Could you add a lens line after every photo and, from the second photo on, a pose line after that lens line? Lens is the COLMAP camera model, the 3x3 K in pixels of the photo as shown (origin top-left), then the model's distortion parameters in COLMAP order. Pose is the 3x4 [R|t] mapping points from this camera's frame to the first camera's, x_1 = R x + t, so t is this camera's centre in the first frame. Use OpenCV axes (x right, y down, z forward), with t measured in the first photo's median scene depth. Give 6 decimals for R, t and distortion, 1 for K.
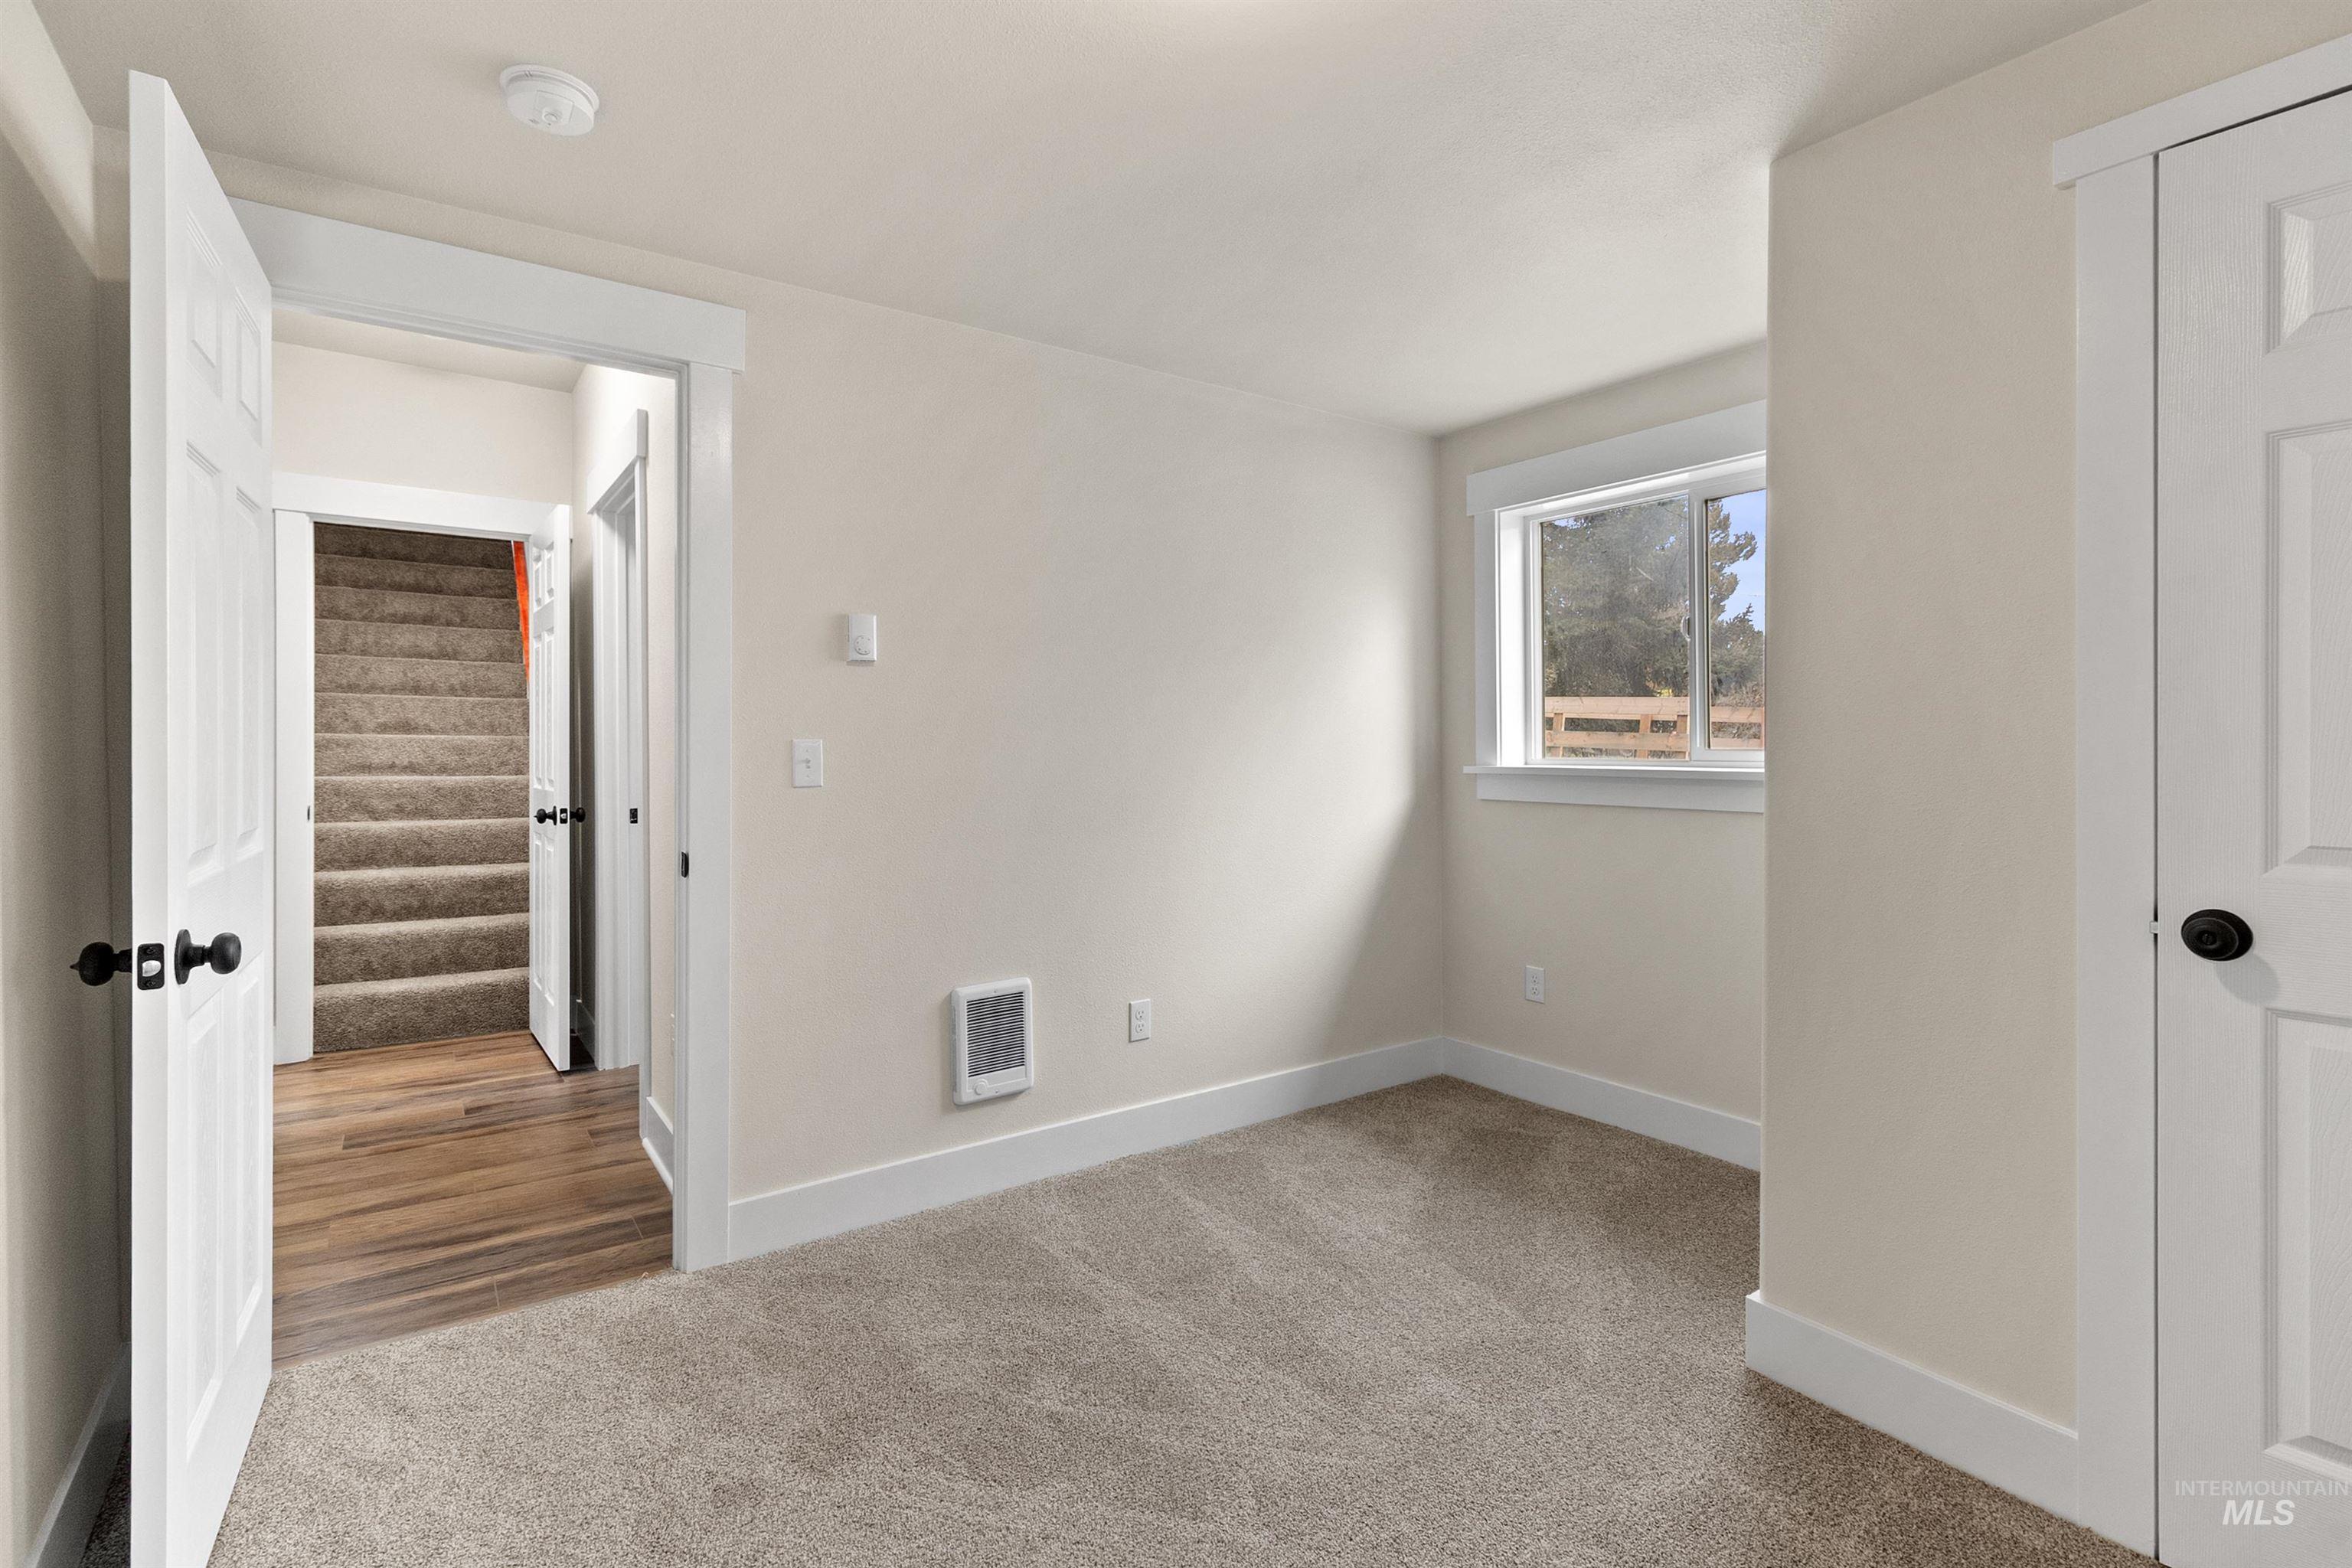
lens RADIAL K [[1083.0, 0, 1172.4], [0, 1083.0, 753.6], [0, 0, 1]] dist [0.004242, -0.000302]
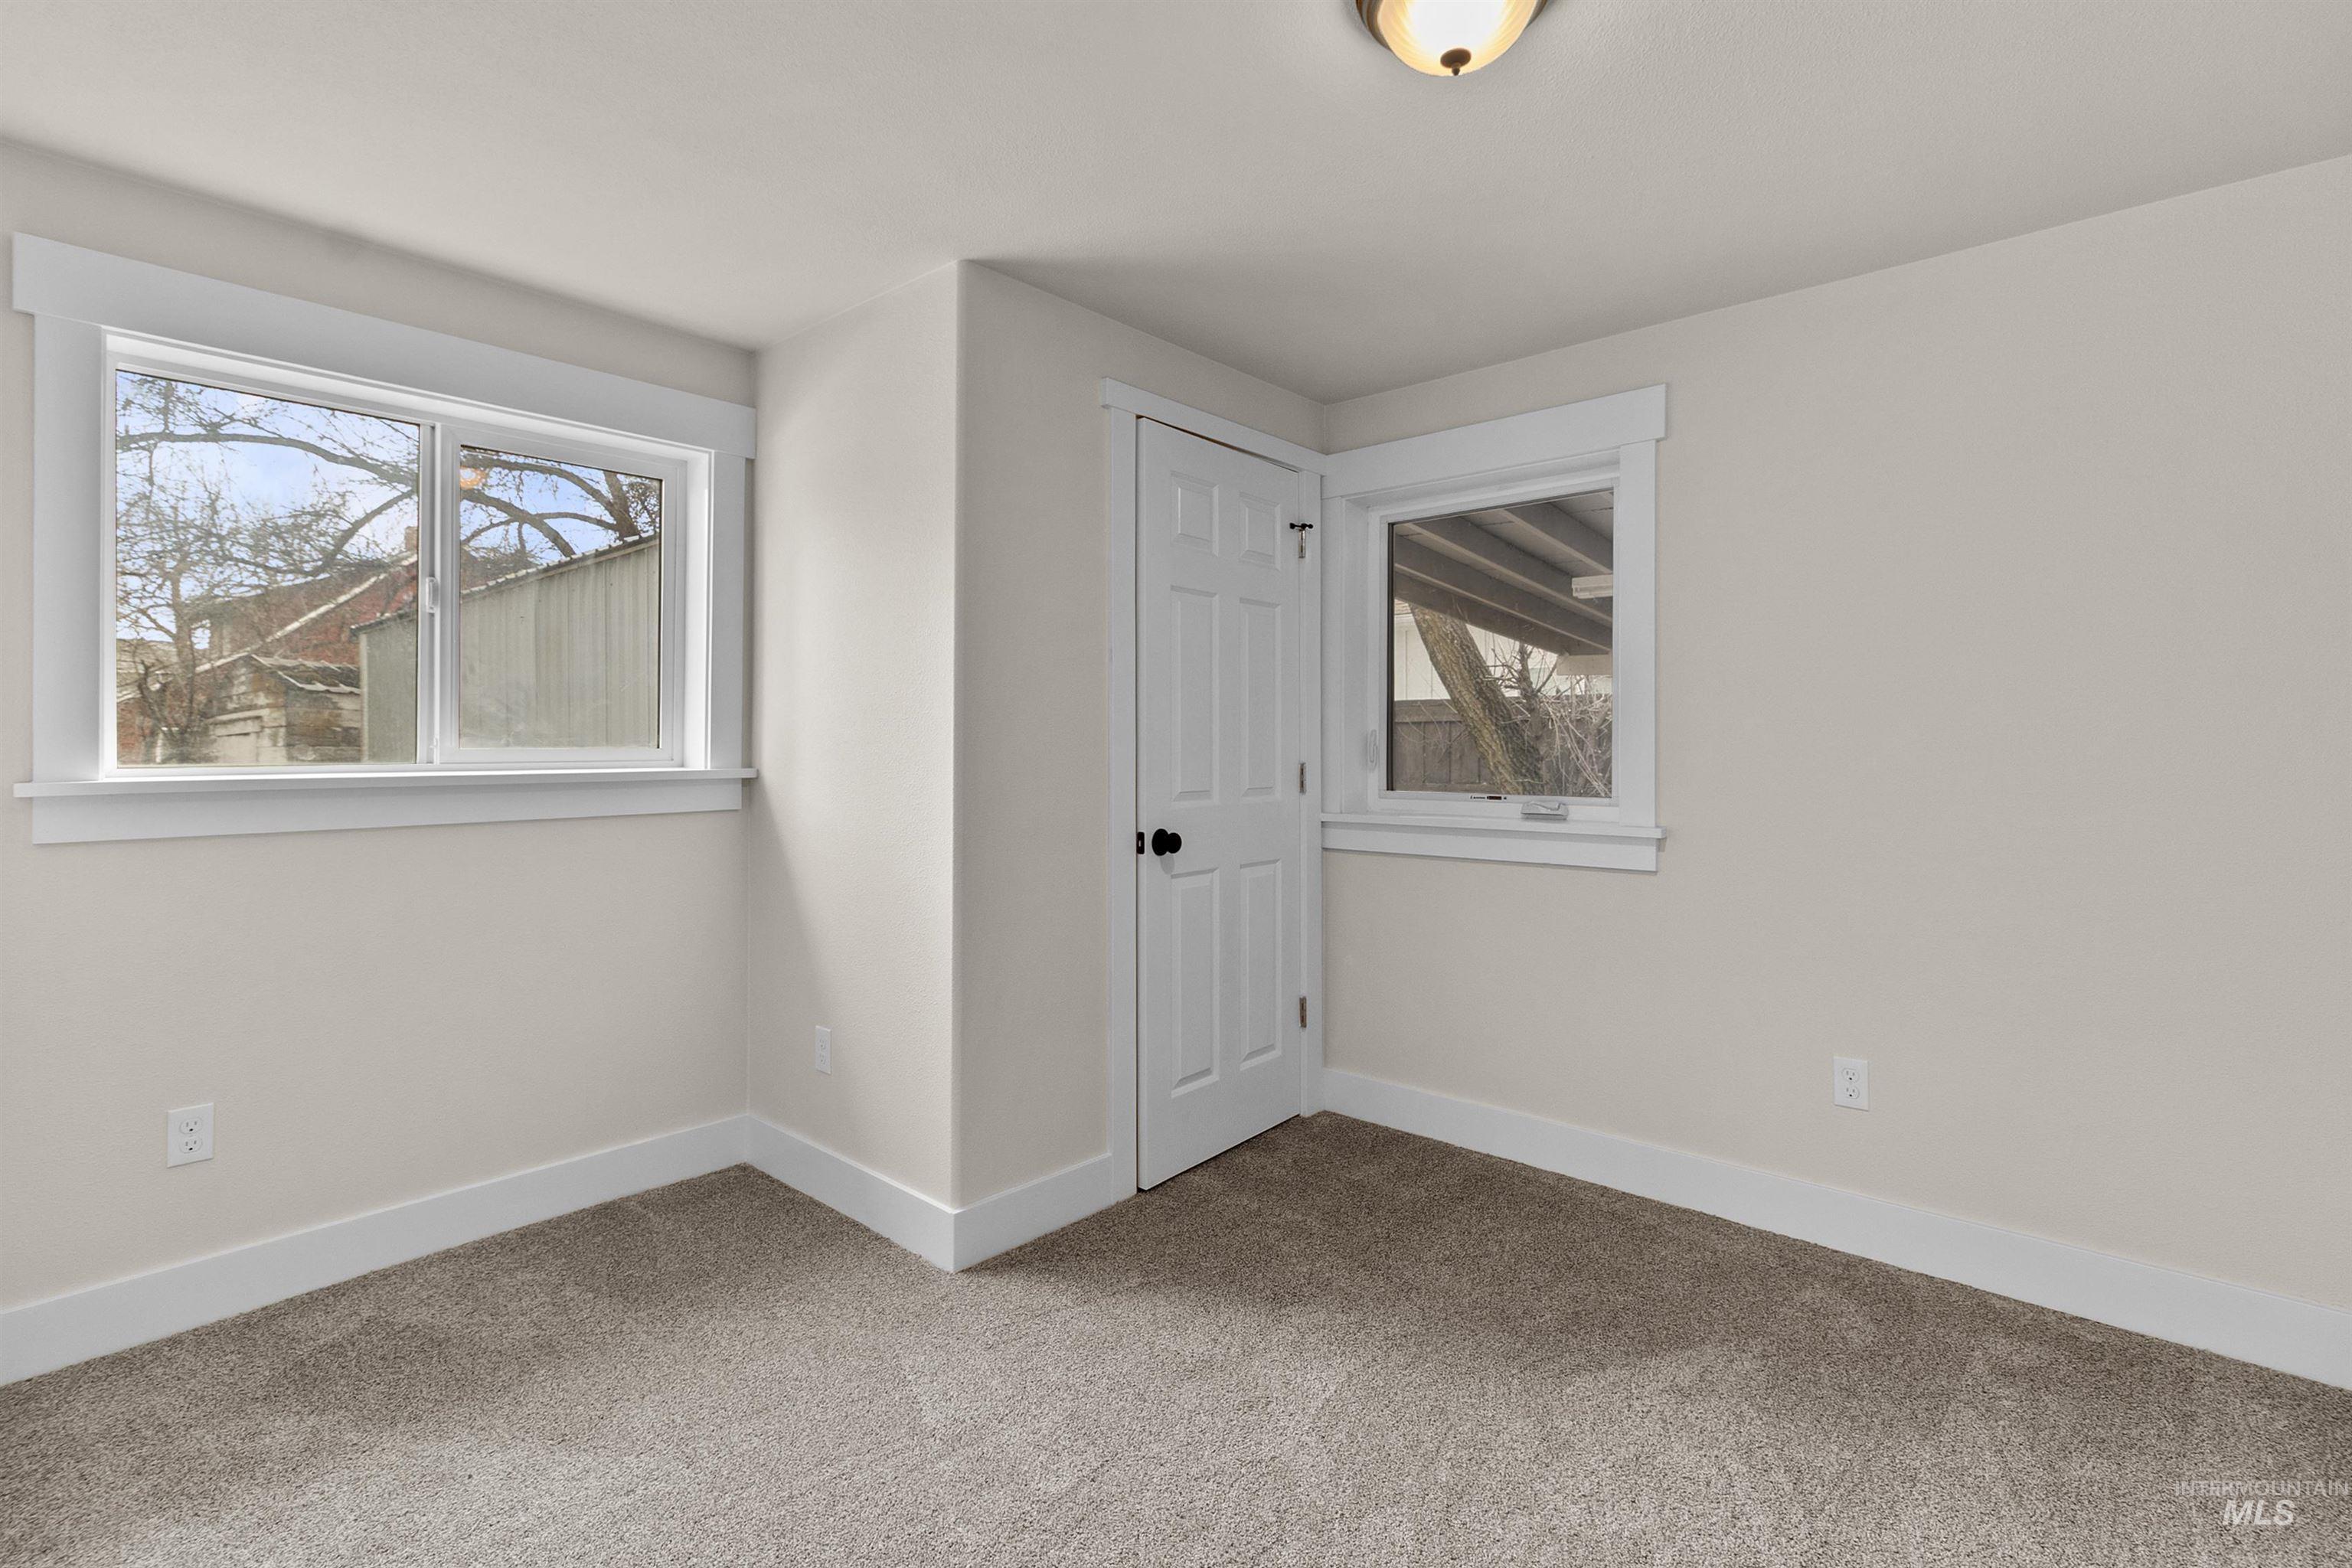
lens RADIAL K [[1083.0, 0, 1172.4], [0, 1083.0, 753.6], [0, 0, 1]] dist [0.004242, -0.000302]
pose [[-0.212244, -0.005219, 0.977203, -0.436216], [0.010857, 0.999911, 0.007699, -0.001463], [-0.977156, 0.012244, -0.212168, 0.669892]]
